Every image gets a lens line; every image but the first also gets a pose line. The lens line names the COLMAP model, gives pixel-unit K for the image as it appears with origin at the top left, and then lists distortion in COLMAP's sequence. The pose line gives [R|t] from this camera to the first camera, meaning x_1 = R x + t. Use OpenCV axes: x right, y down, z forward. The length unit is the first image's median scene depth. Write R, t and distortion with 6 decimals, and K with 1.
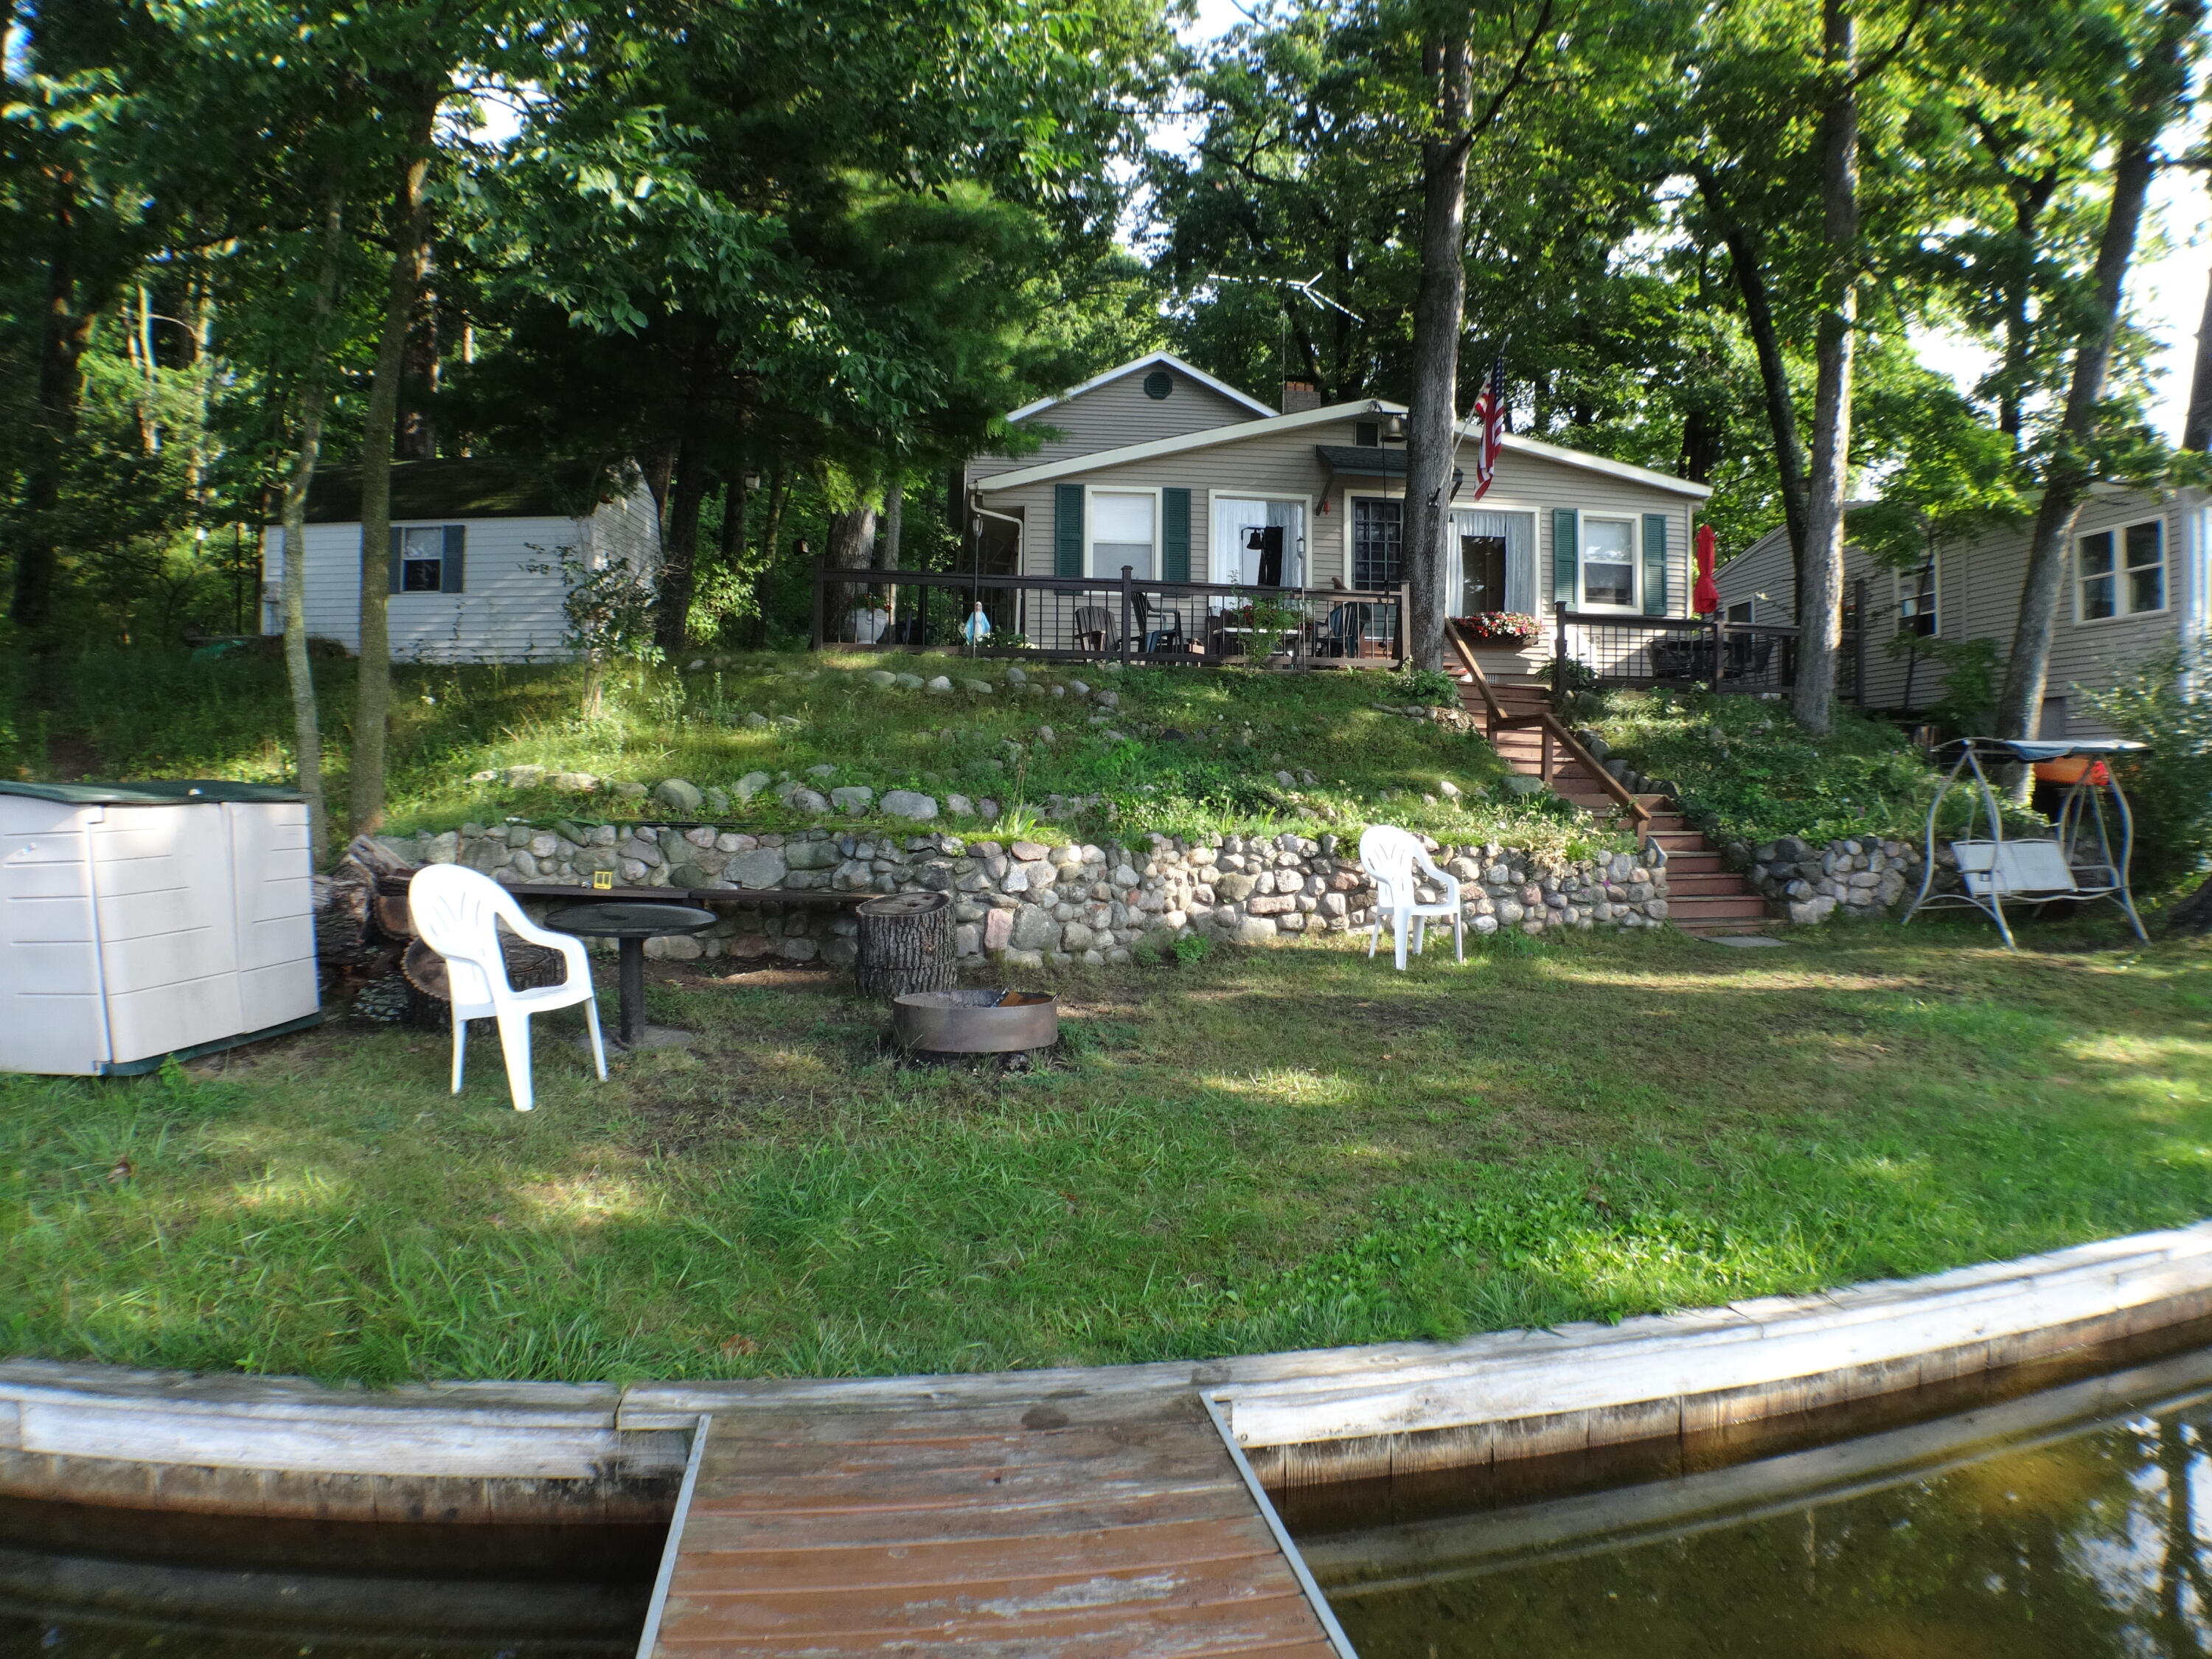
lens RADIAL K [[1295.1, 0, 1150.6], [0, 1295.1, 814.3], [0, 0, 1]] dist [-0.139799, 0.012993]
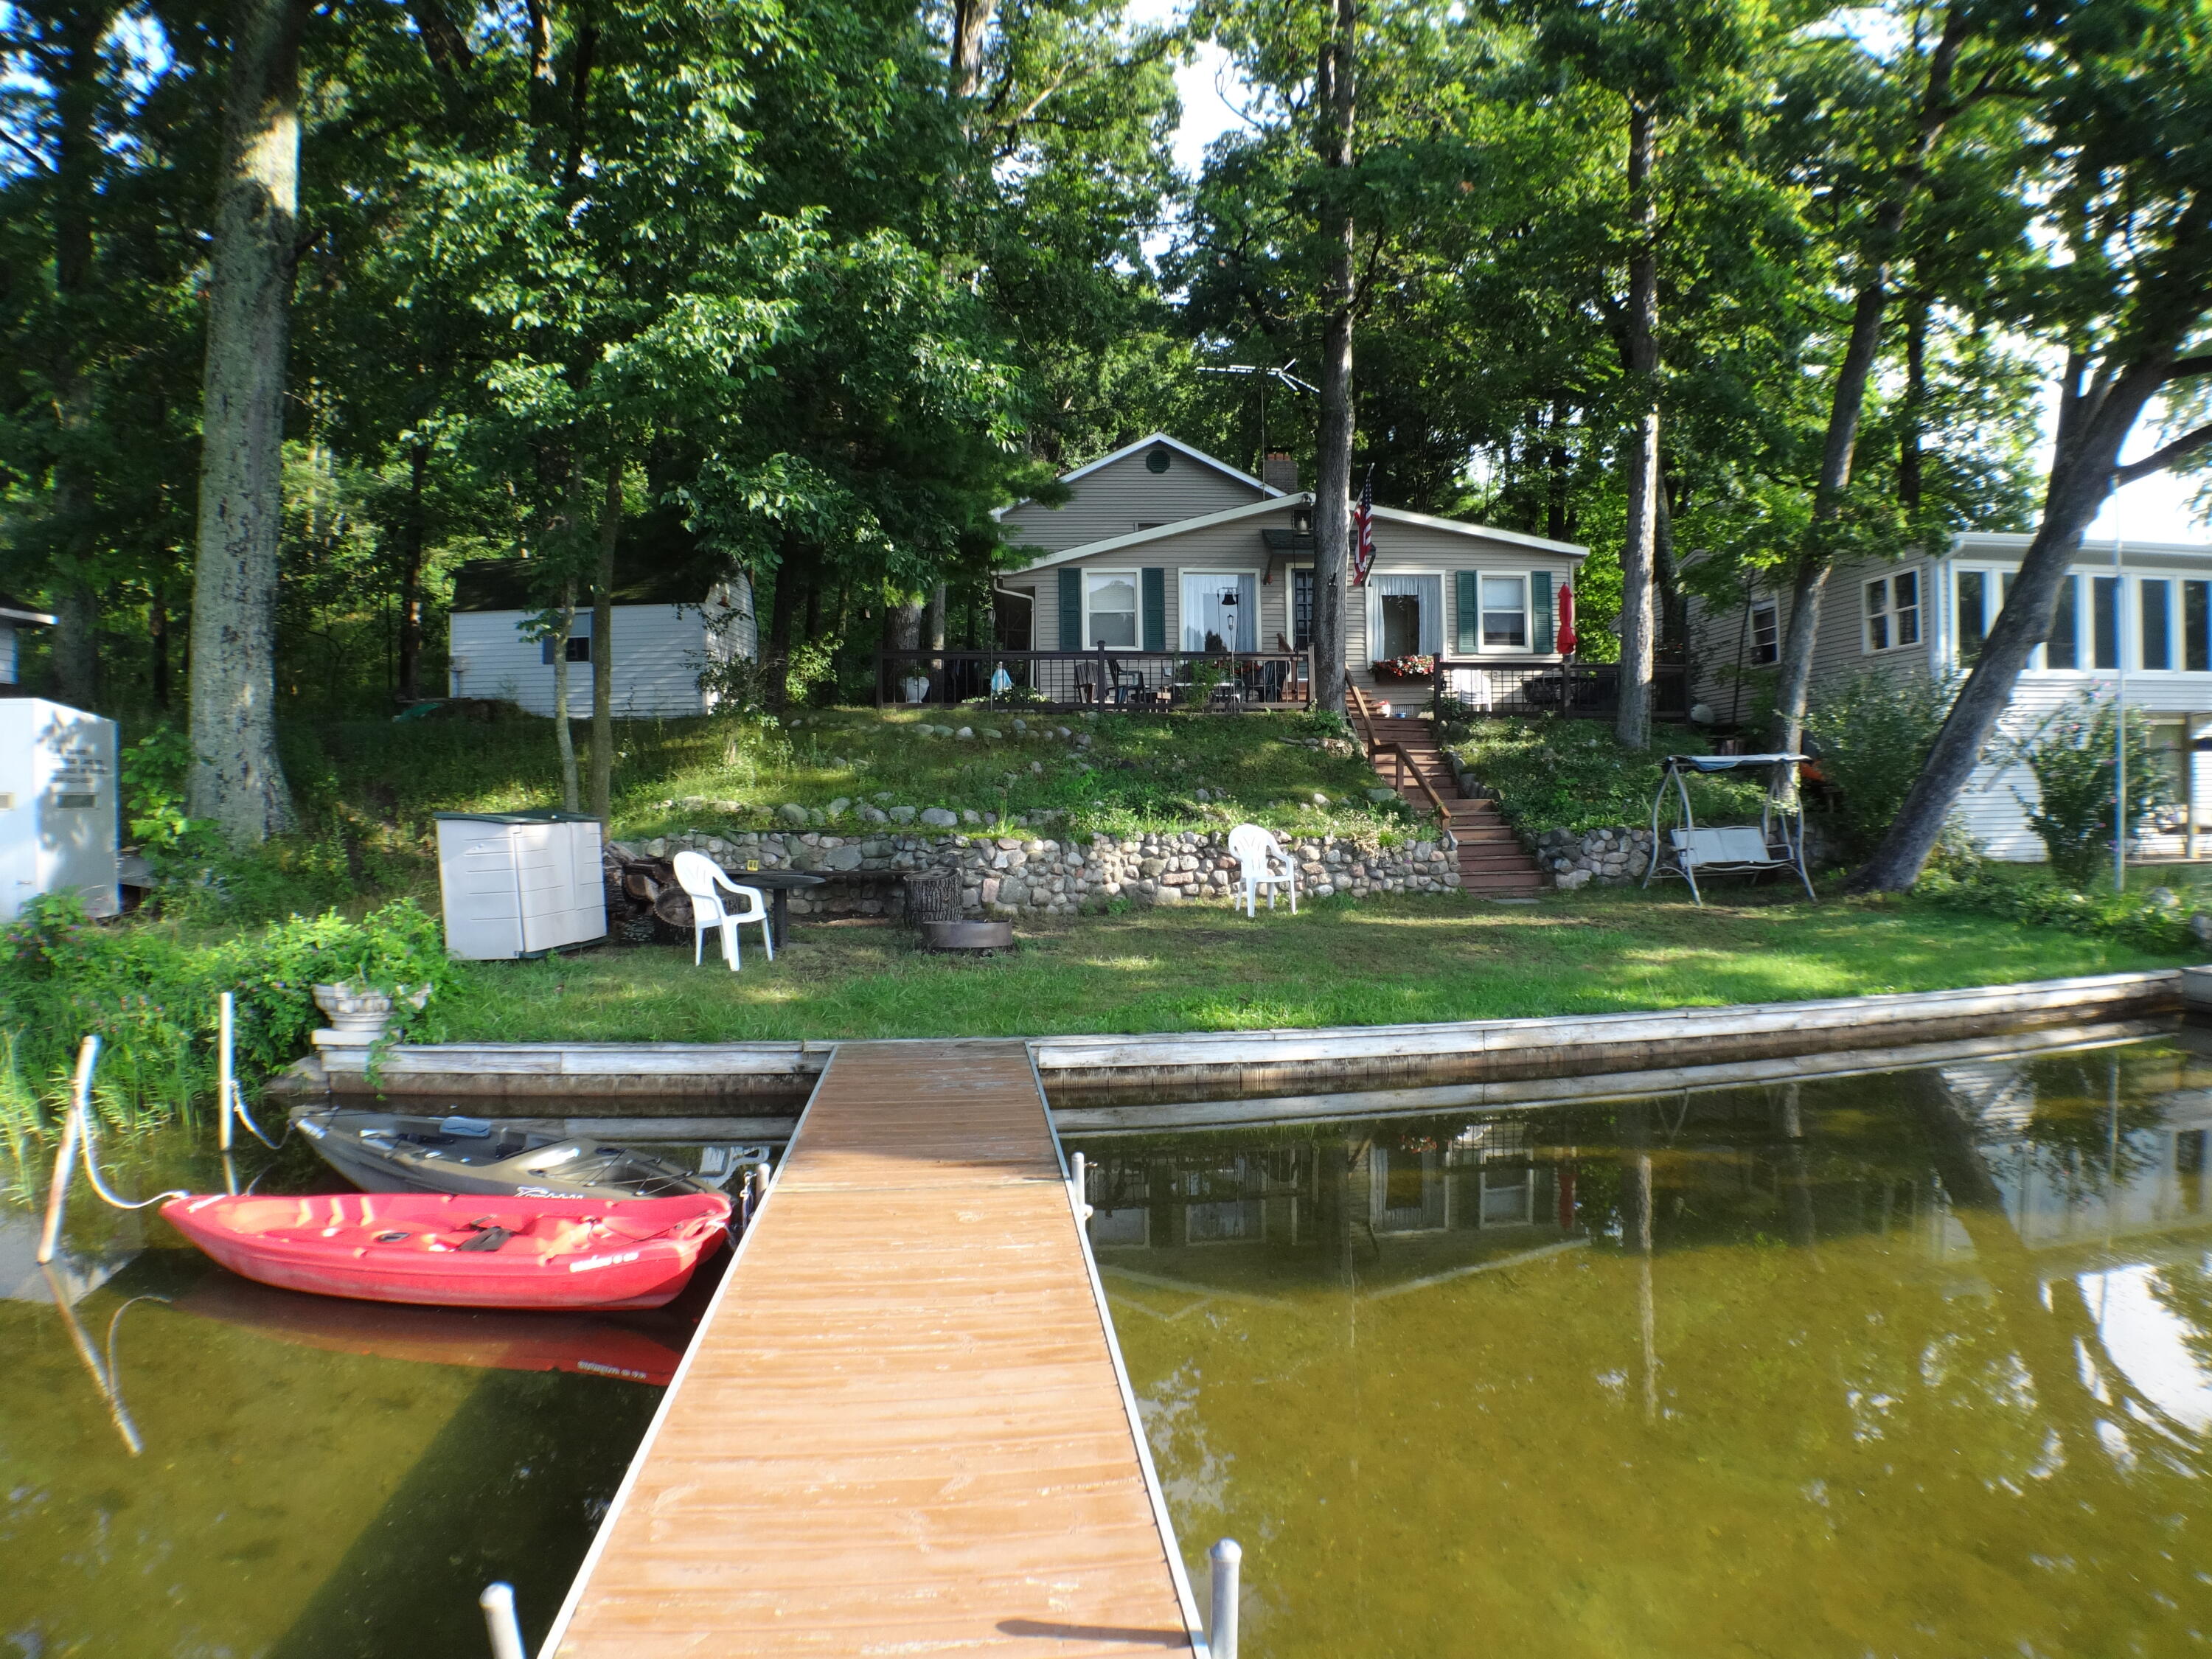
lens RADIAL K [[1295.1, 0, 1111.2], [0, 1295.1, 817.9], [0, 0, 1]] dist [-0.139799, 0.012993]
pose [[0.996619, -0.018928, -0.079955, 0.126019], [0.018493, 0.999810, -0.006179, 0.006334], [0.080056, 0.004680, 0.996779, -0.469106]]
